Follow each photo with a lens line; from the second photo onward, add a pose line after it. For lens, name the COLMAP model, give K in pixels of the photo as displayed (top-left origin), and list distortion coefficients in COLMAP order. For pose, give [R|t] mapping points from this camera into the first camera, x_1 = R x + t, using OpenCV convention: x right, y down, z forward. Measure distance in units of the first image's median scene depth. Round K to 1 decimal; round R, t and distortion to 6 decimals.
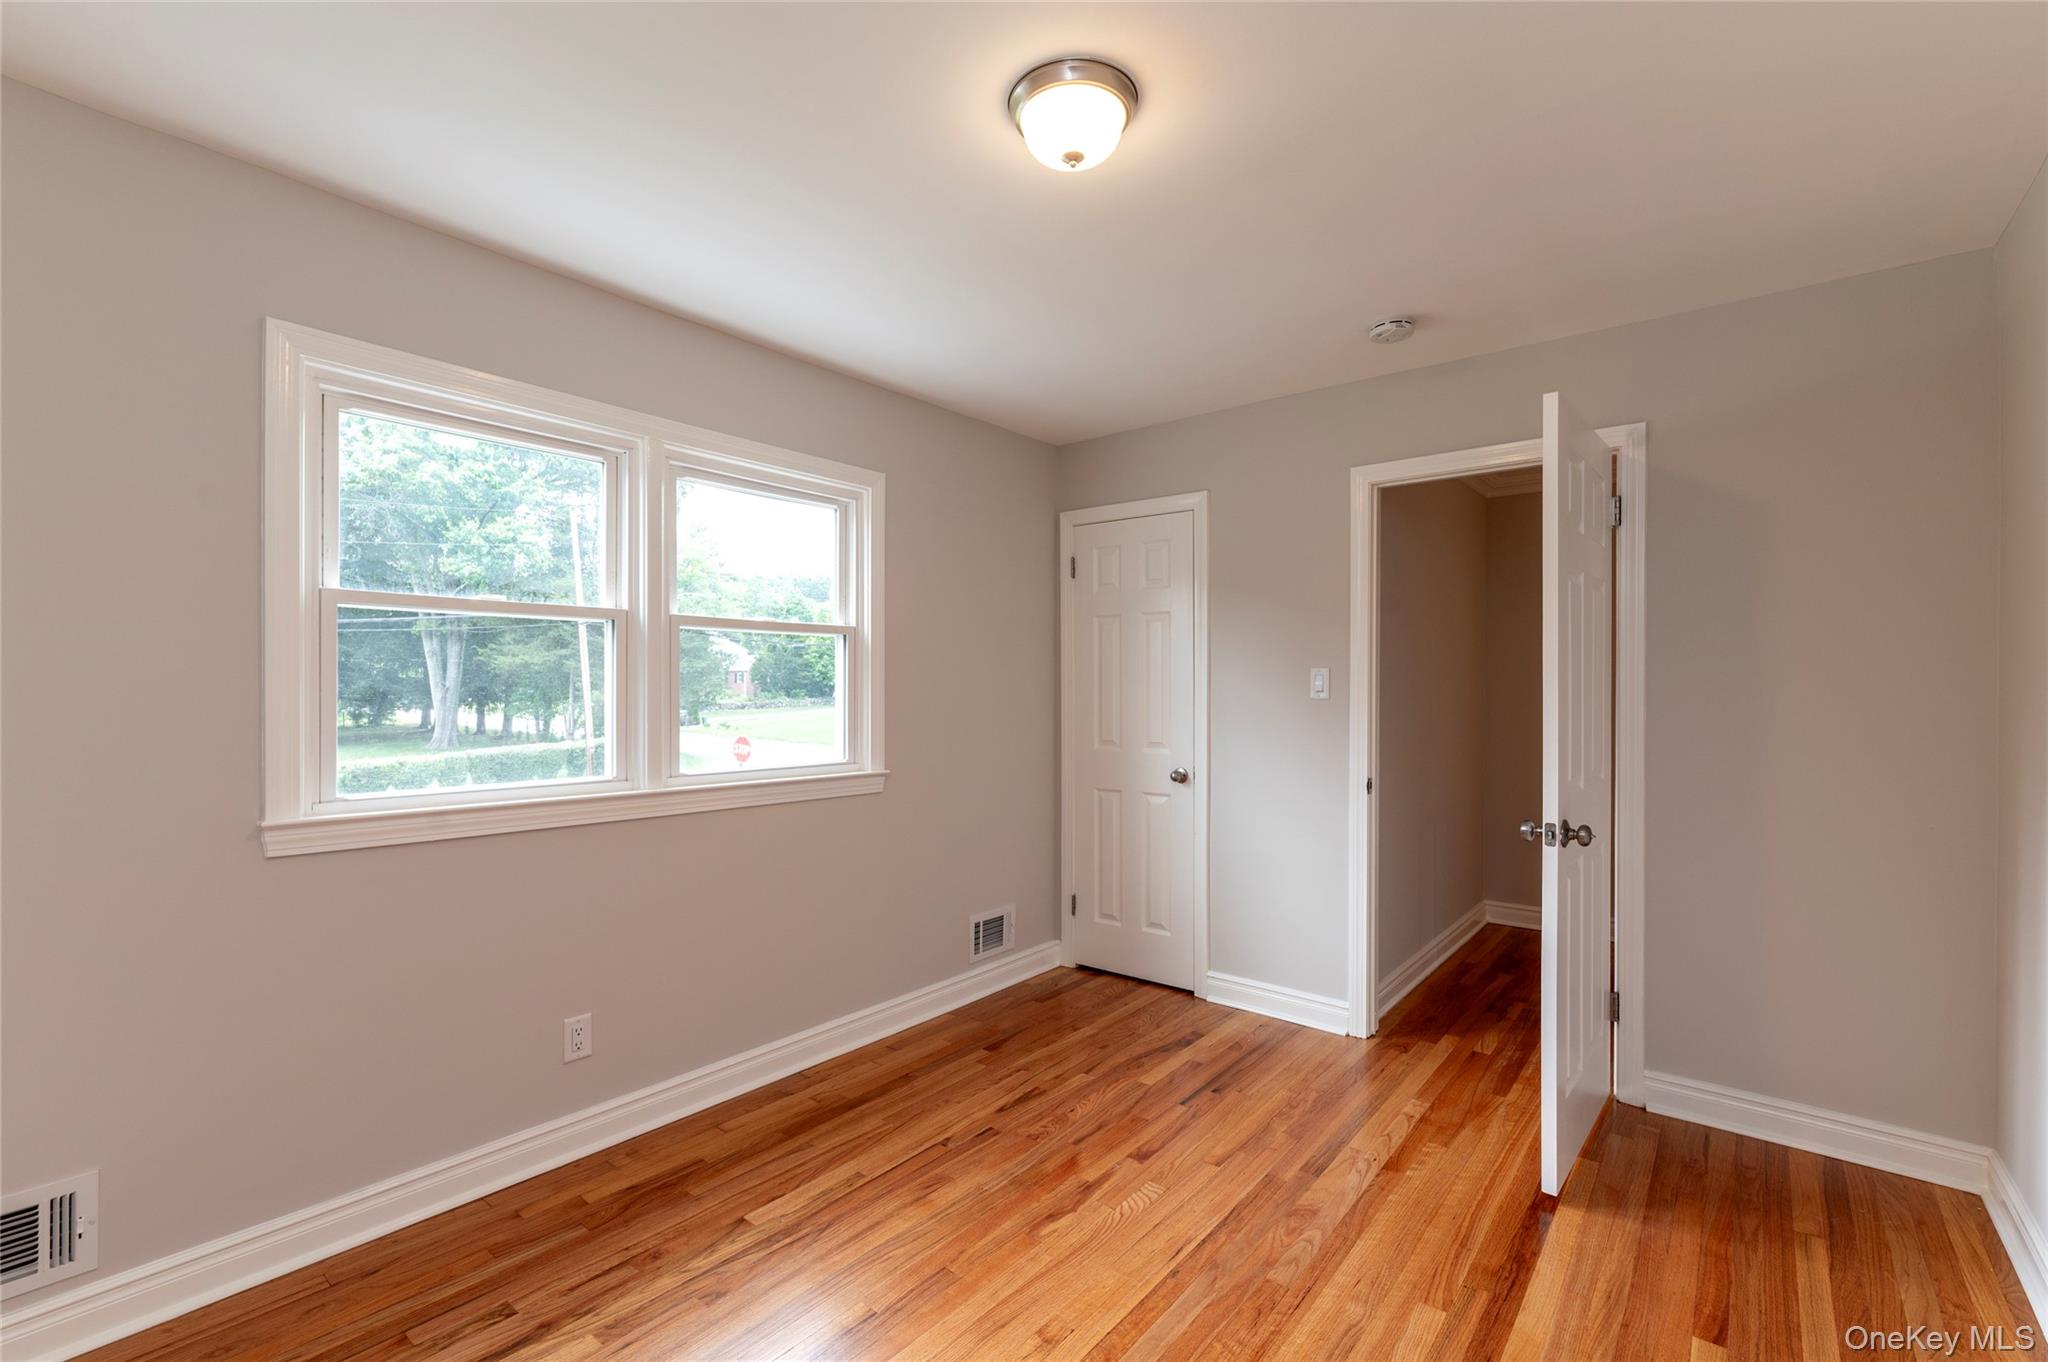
lens RADIAL K [[914.1, 0, 1014.9], [0, 914.1, 692.0], [0, 0, 1]] dist [0.002076, 0.000447]
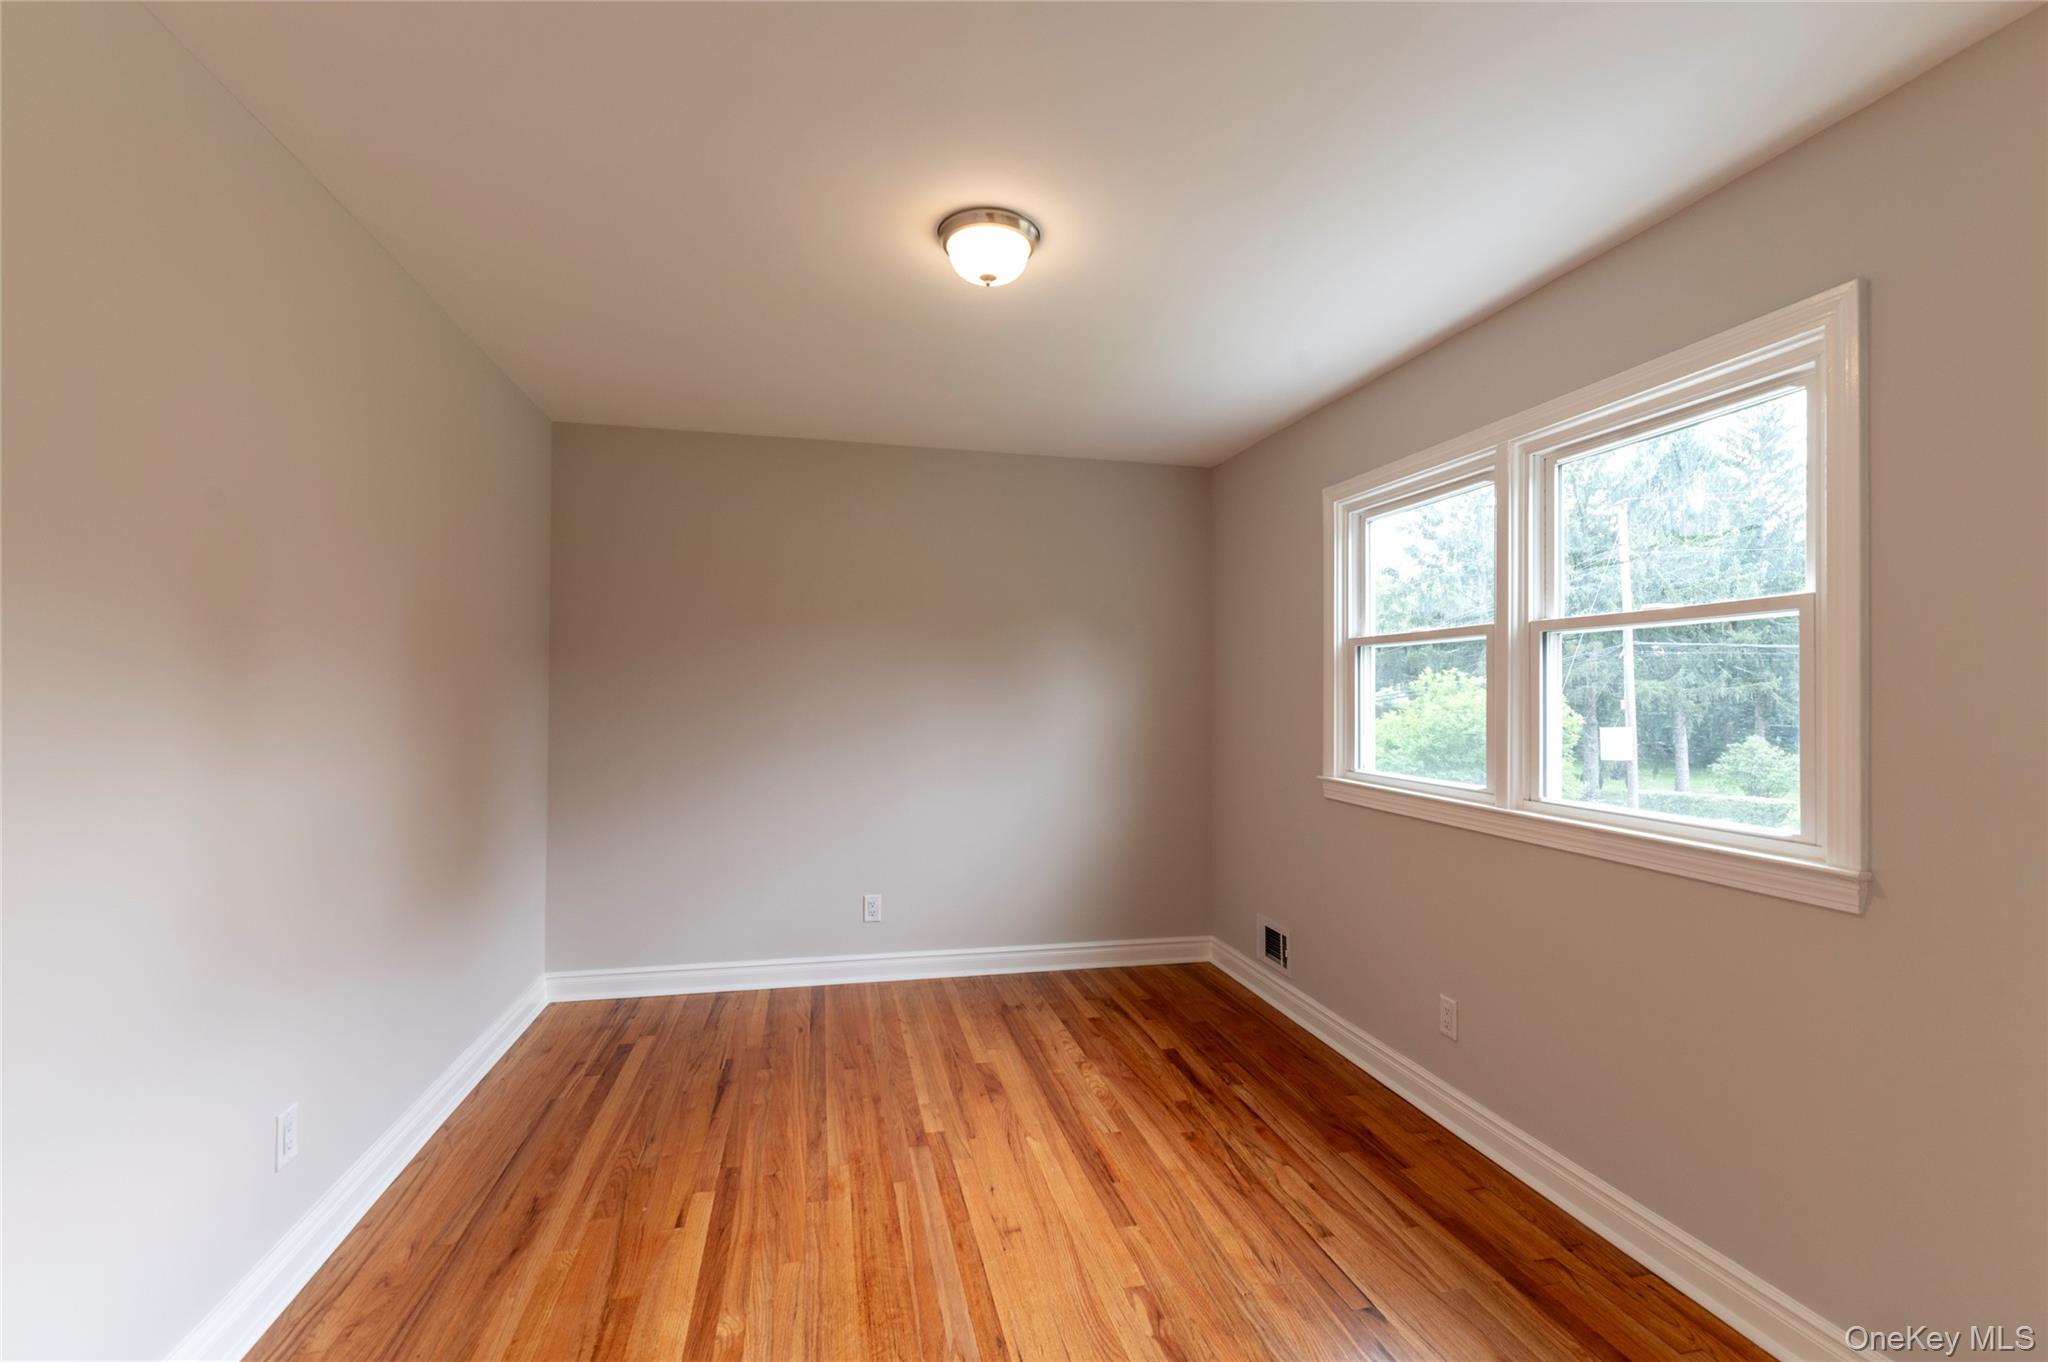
lens RADIAL K [[914.1, 0, 1014.9], [0, 914.1, 692.0], [0, 0, 1]] dist [0.002076, 0.000447]
pose [[-0.633550, -0.009943, -0.773638, 0.763647], [-0.008634, 0.999946, -0.005781, -0.004854], [0.773654, 0.003018, -0.633602, 1.383529]]
